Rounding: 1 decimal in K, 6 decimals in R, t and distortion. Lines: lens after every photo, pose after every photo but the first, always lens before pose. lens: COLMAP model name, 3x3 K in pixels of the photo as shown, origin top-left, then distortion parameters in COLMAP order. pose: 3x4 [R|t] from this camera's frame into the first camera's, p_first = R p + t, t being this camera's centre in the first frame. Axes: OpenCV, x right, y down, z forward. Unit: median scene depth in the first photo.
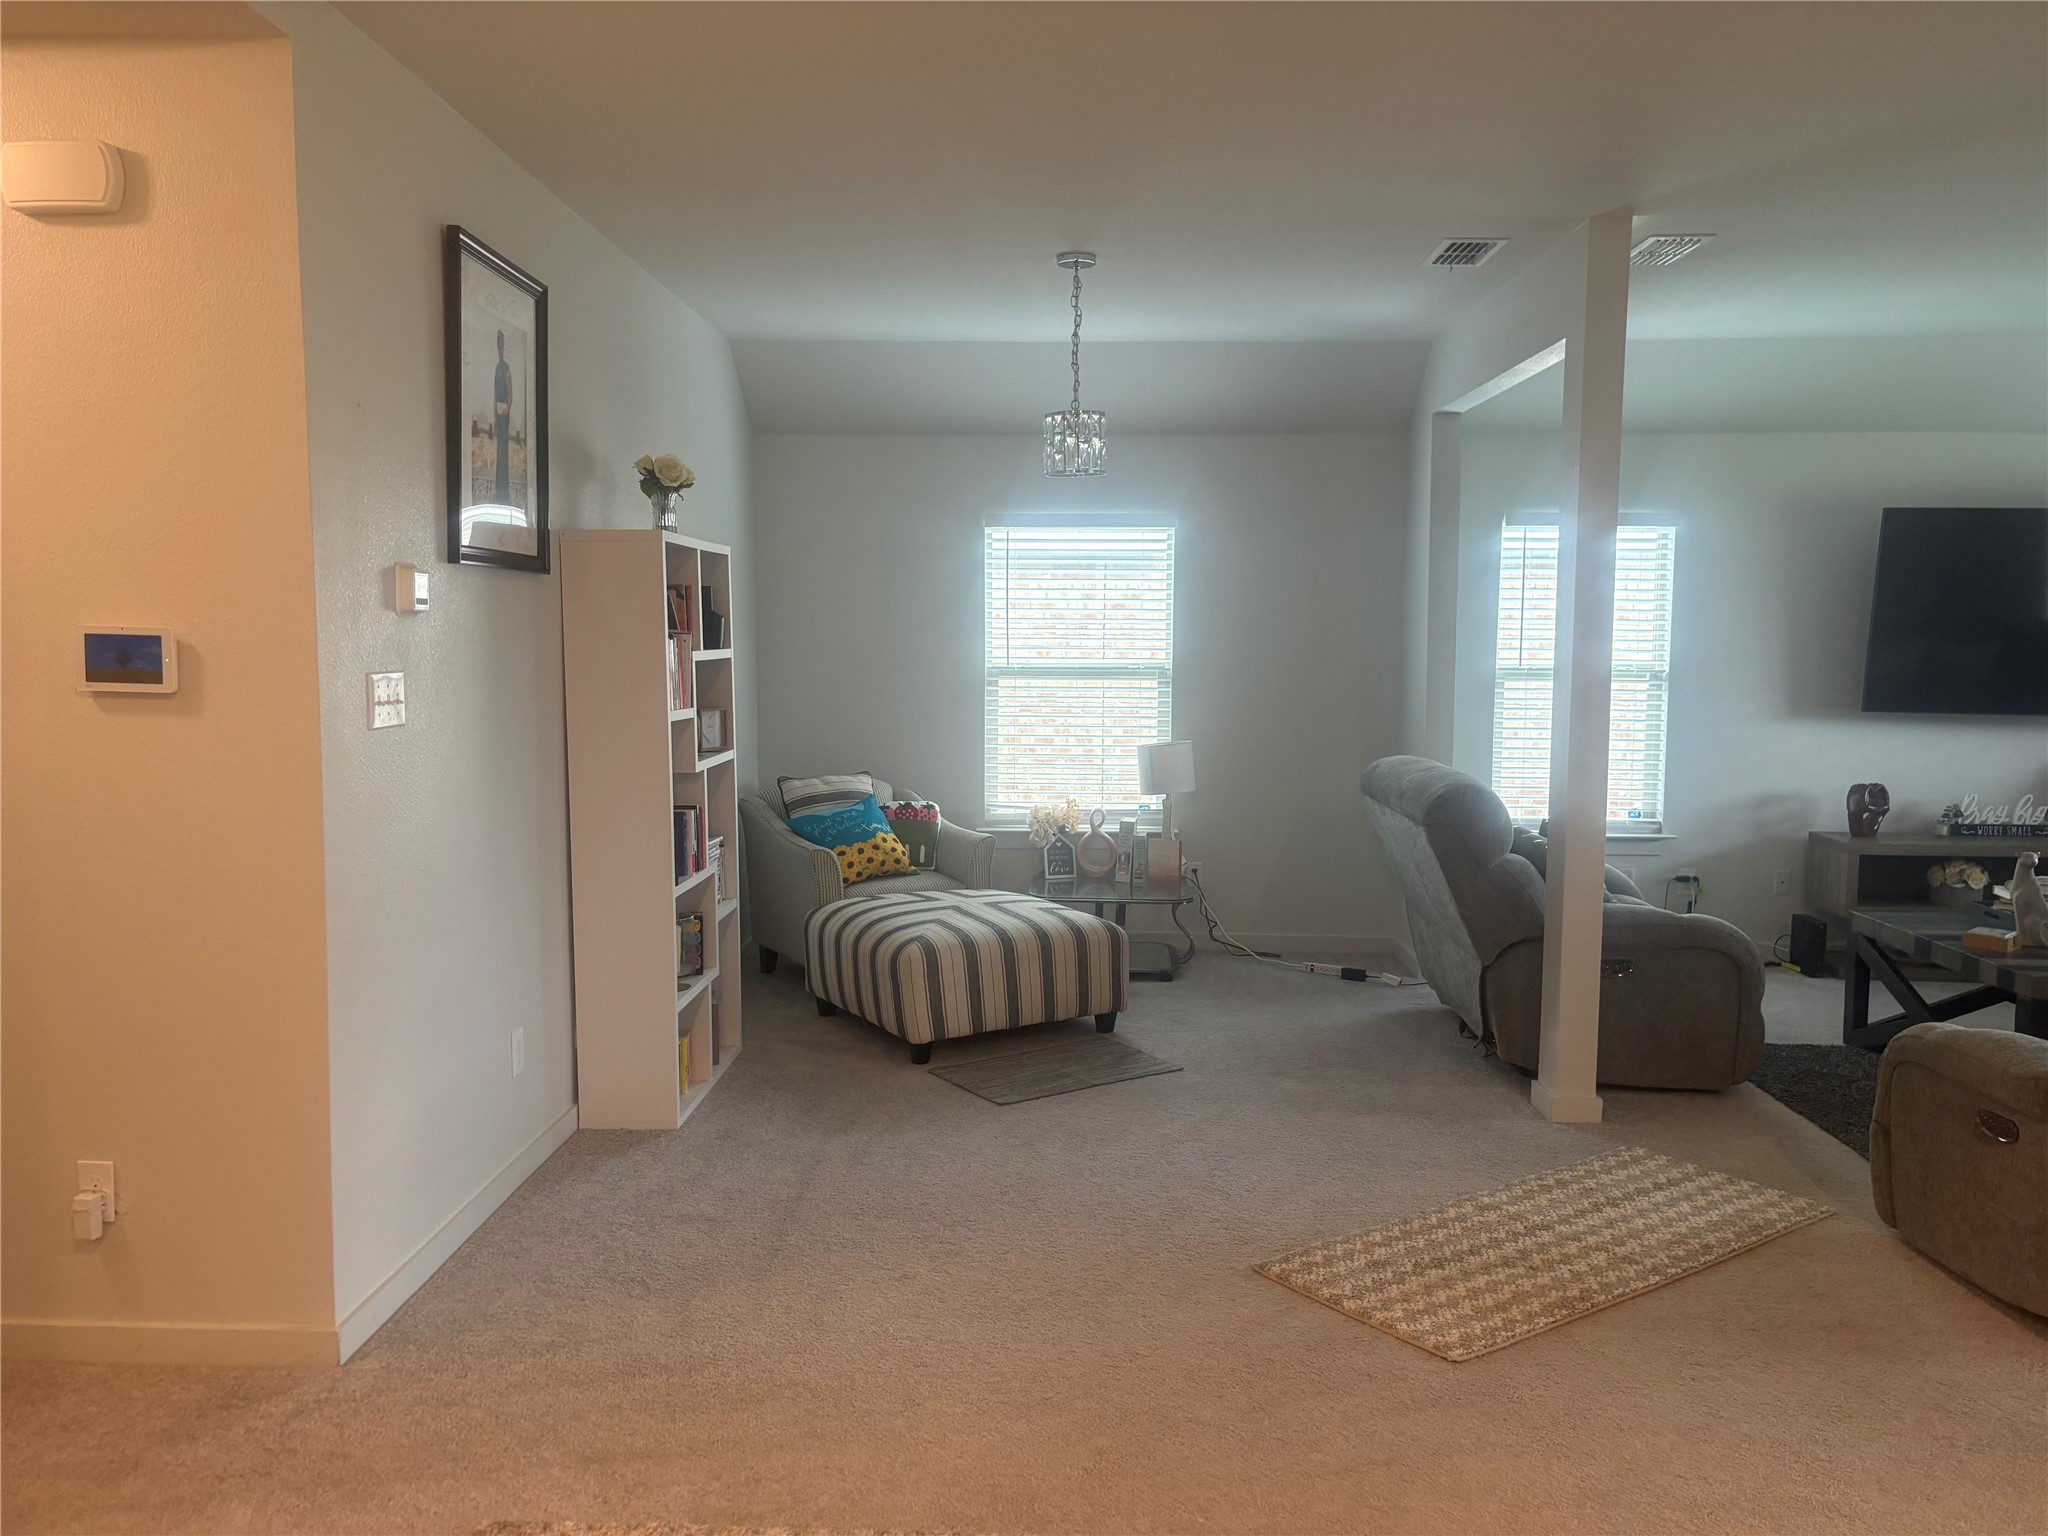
lens RADIAL K [[1552.9, 0, 1023.0], [0, 1552.9, 777.6], [0, 0, 1]] dist [0.034811, -0.006608]
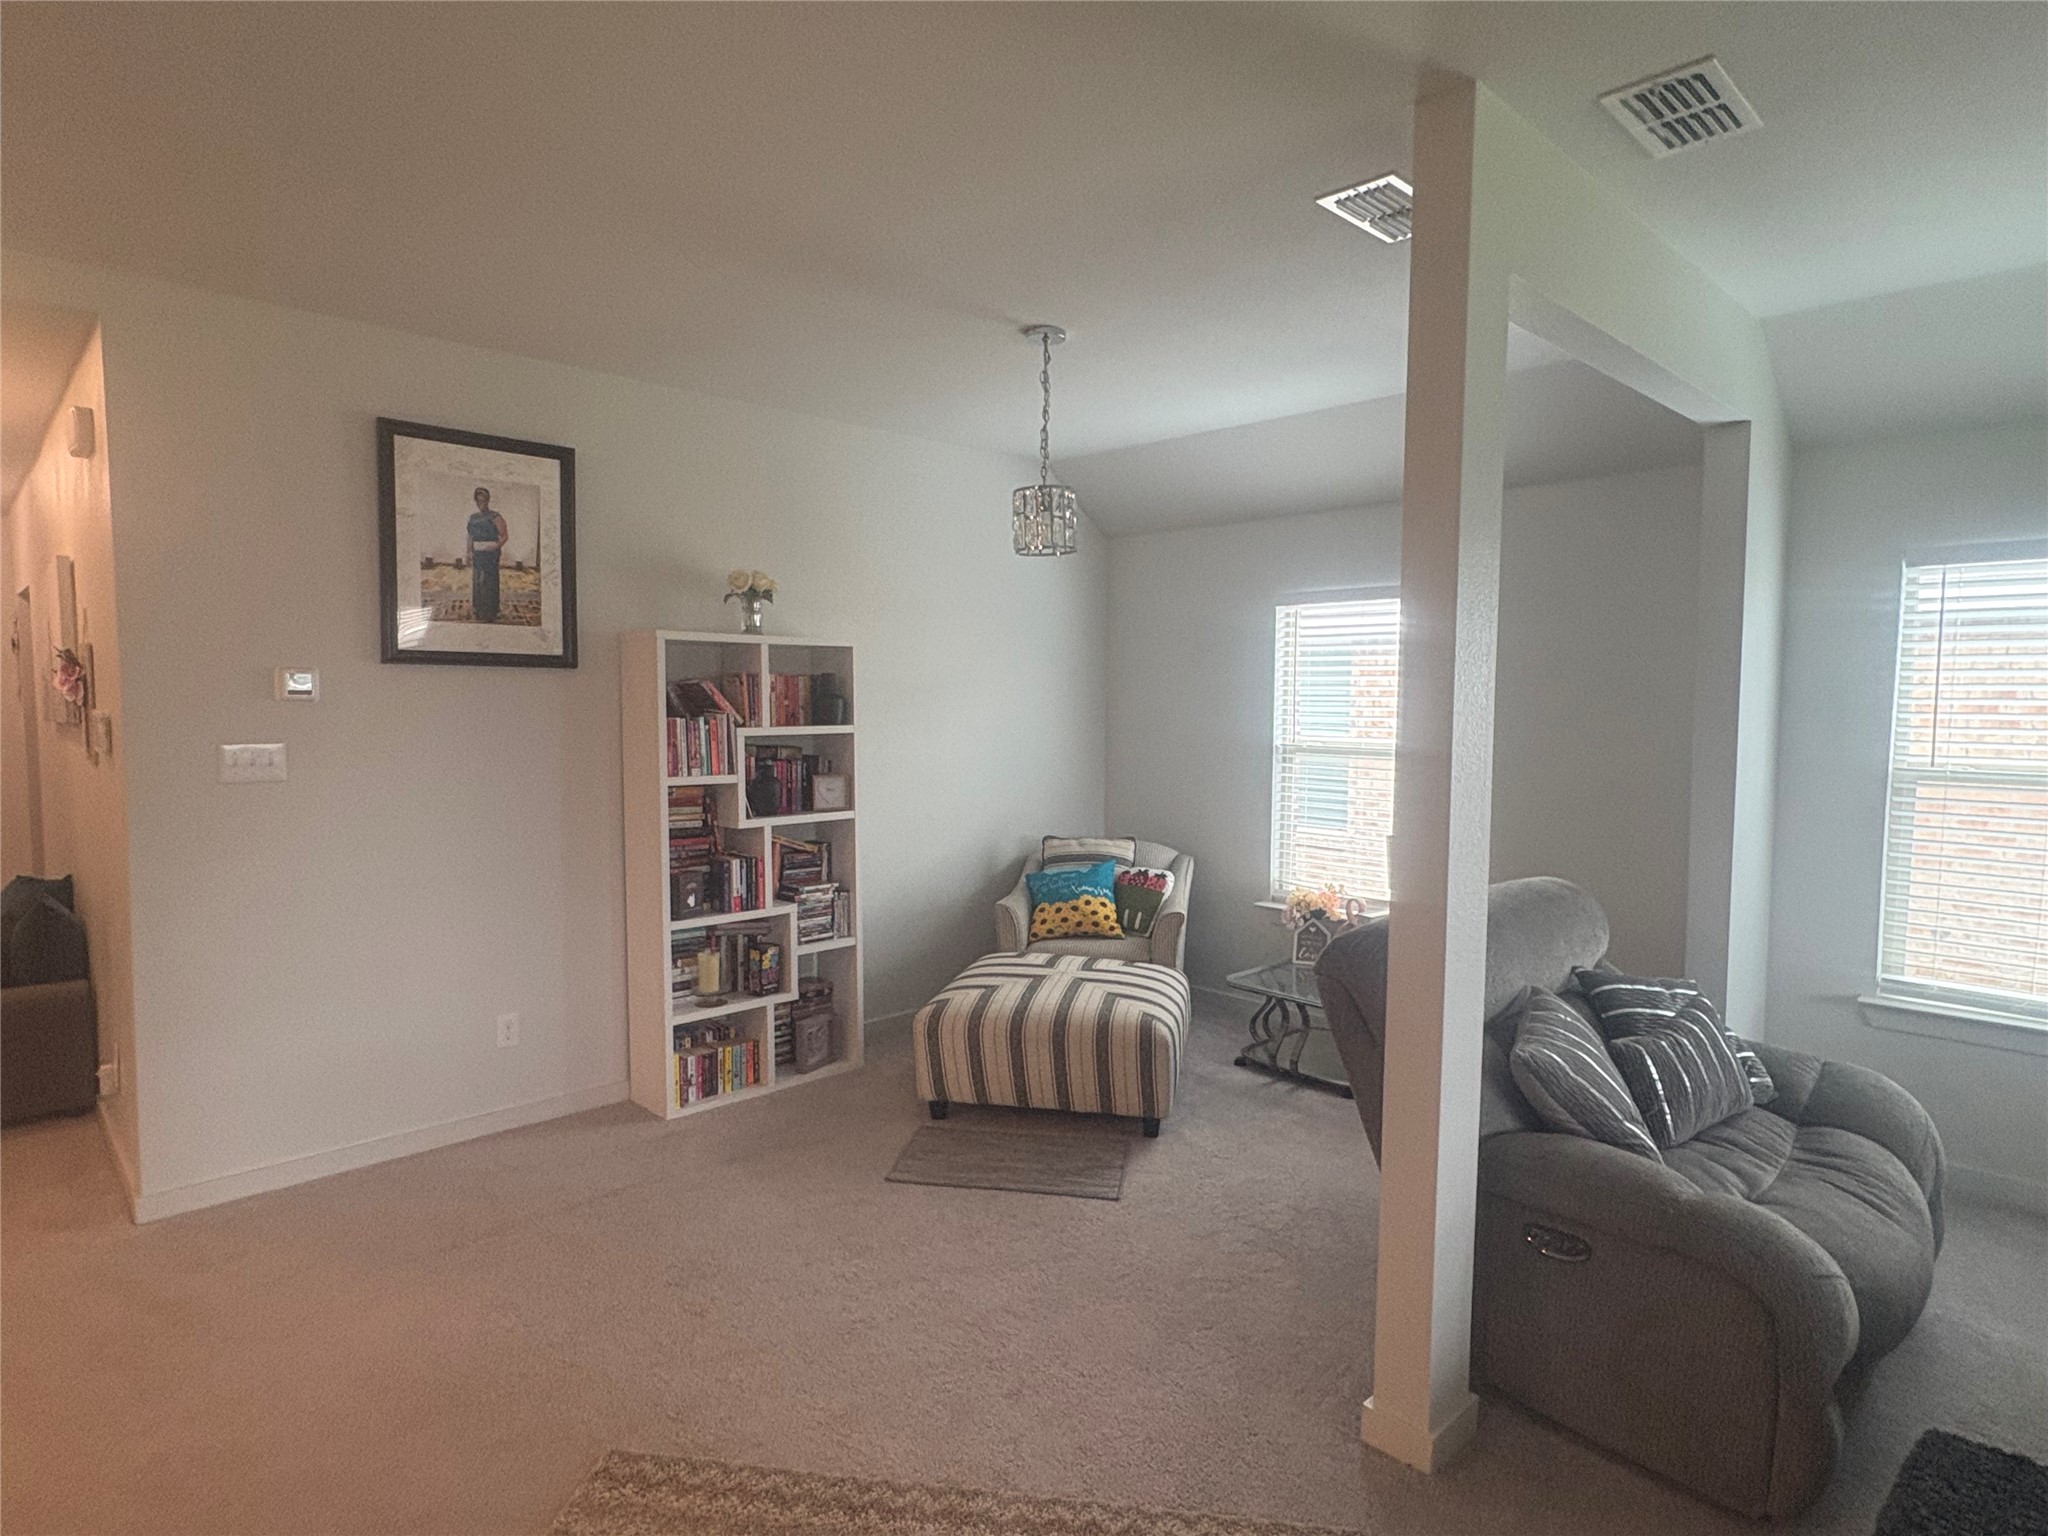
lens RADIAL K [[1137.1, 0, 1017.8], [0, 1137.1, 772.6], [0, 0, 1]] dist [-0.001540, 0.003059]
pose [[0.712470, 0.046941, -0.700131, 0.457167], [-0.067347, 0.997728, -0.001641, -0.048878], [0.698464, 0.048321, 0.714012, 0.427363]]
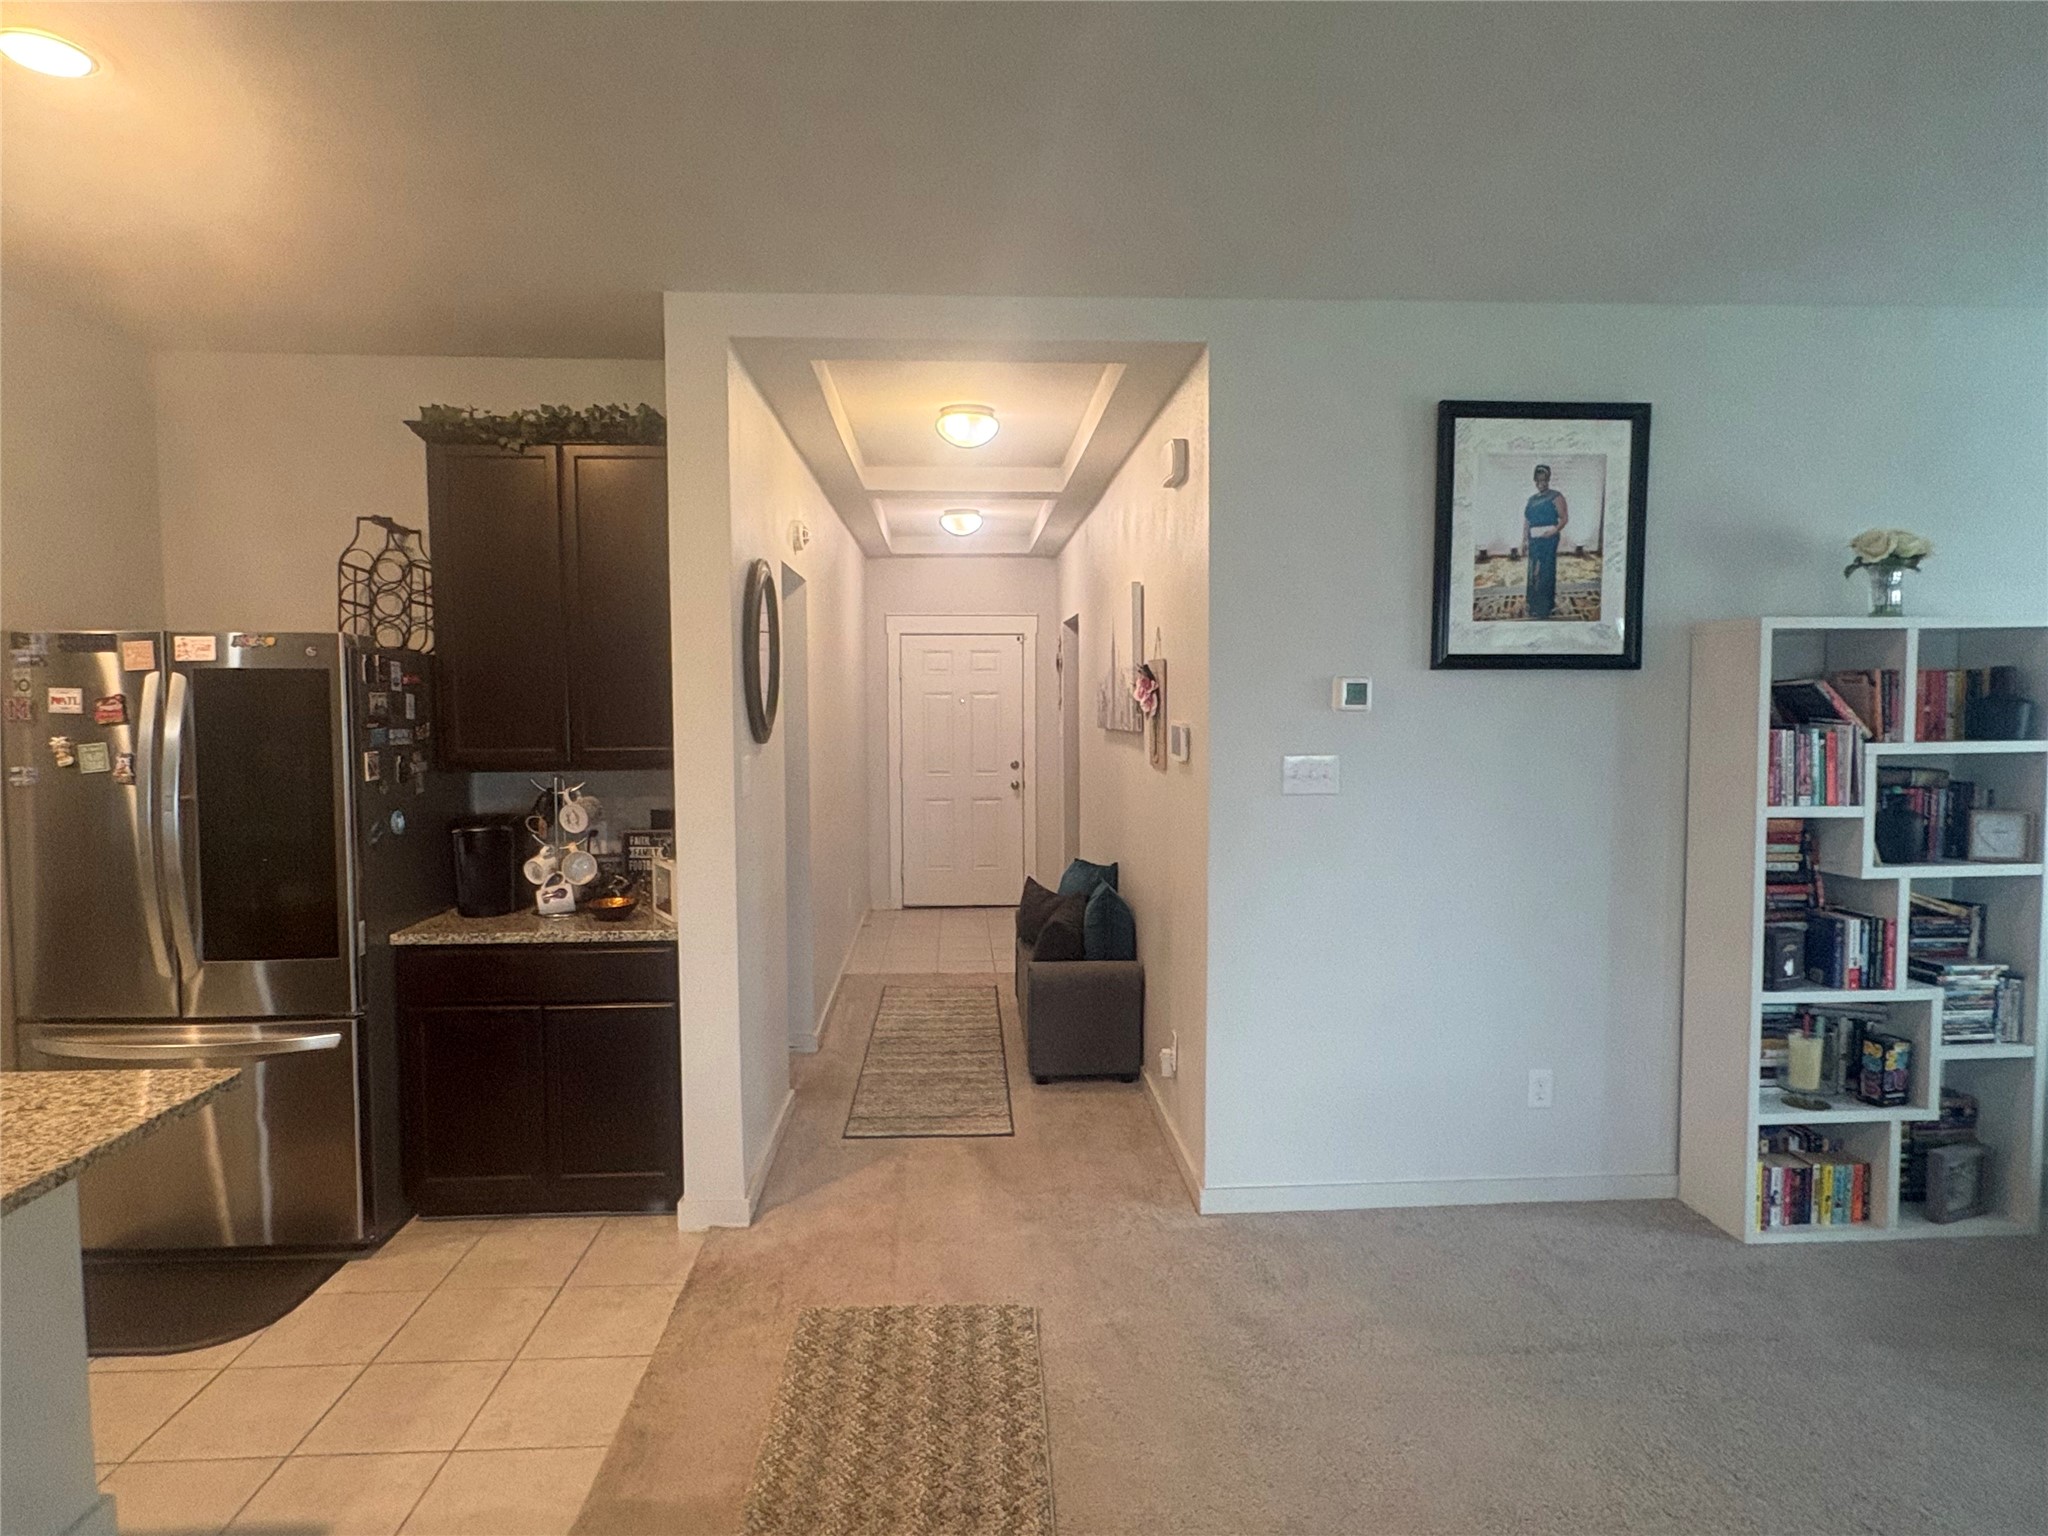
lens RADIAL K [[1137.1, 0, 1022.2], [0, 1137.1, 771.0], [0, 0, 1]] dist [-0.001540, 0.003059]
pose [[0.085156, 0.057886, -0.994685, 0.325659], [-0.085098, 0.995086, 0.050624, -0.046717], [0.992727, 0.080334, 0.089663, 0.373878]]
